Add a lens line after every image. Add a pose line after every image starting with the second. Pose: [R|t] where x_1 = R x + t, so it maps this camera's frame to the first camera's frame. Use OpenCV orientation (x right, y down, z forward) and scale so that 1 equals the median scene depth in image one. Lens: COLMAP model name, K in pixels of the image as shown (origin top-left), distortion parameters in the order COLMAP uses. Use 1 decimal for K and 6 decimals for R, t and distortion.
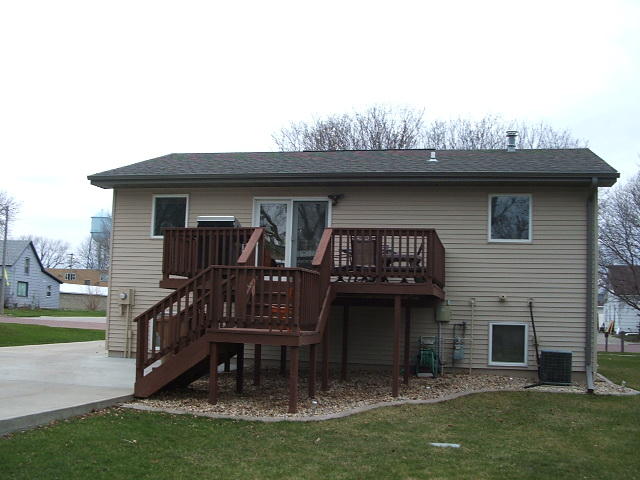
lens RADIAL K [[794.2, 0, 317.1], [0, 794.2, 245.7], [0, 0, 1]] dist [-0.131061, 0.000000]
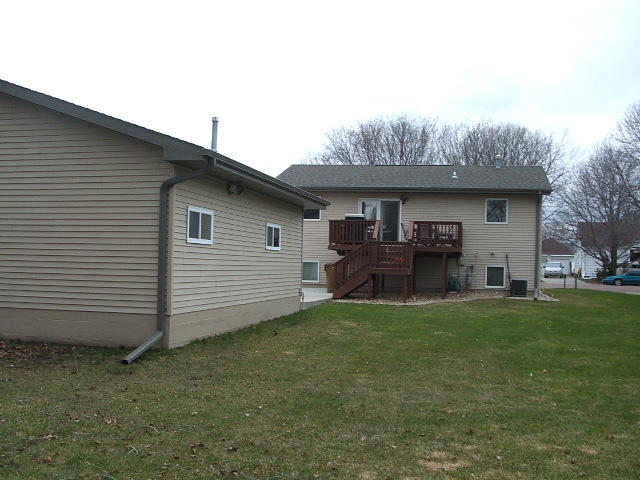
lens RADIAL K [[794.2, 0, 323.2], [0, 794.2, 236.8], [0, 0, 1]] dist [-0.131061, 0.000000]
pose [[0.999709, -0.003673, 0.023858, -0.230020], [0.002377, 0.998532, 0.054114, -0.080276], [-0.024022, -0.054042, 0.998250, -0.940430]]
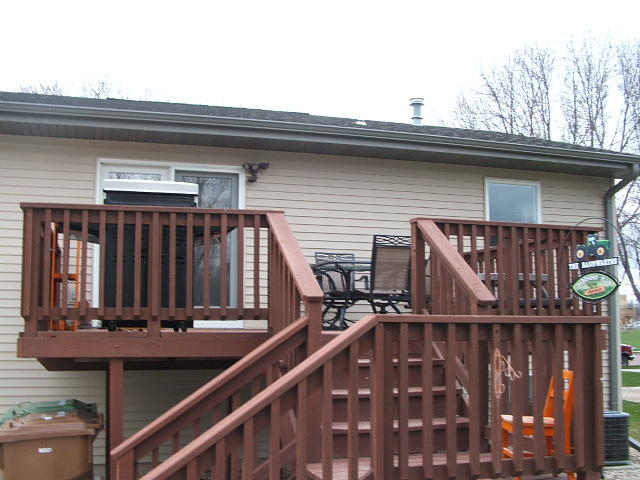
lens RADIAL K [[794.2, 0, 316.6], [0, 794.2, 239.4], [0, 0, 1]] dist [-0.131061, 0.000000]
pose [[0.873835, 0.028393, 0.485392, -0.227396], [-0.019437, 0.999535, -0.023476, 0.002488], [-0.485833, 0.011080, 0.873981, 0.530425]]
